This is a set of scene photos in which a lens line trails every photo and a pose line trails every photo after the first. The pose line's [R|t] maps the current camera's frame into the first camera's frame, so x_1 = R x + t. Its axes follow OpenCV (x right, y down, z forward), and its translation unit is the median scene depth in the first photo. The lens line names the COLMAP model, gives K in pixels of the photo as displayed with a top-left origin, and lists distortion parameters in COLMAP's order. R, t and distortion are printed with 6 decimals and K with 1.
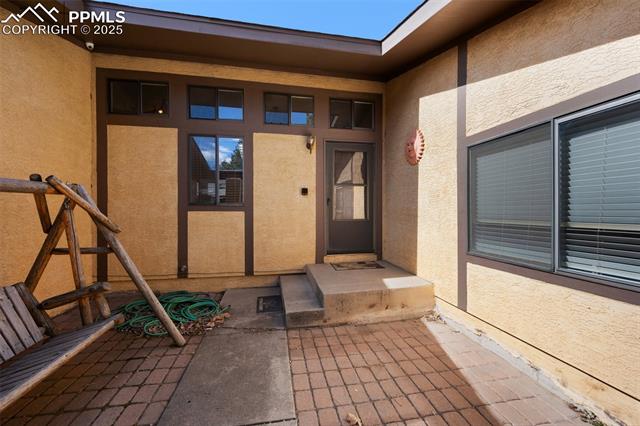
lens RADIAL K [[258.2, 0, 320.2], [0, 258.2, 212.3], [0, 0, 1]] dist [-0.014533, 0.003186]
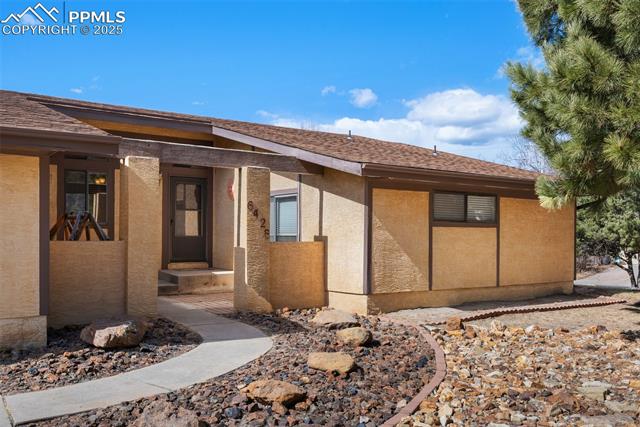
lens RADIAL K [[570.8, 0, 318.3], [0, 570.8, 215.1], [0, 0, 1]] dist [0.016386, 0.001138]
pose [[0.915668, 0.020415, 0.401416, -0.457327], [-0.004582, 0.999175, -0.040363, 0.036921], [-0.401909, 0.035120, 0.915006, -1.969418]]
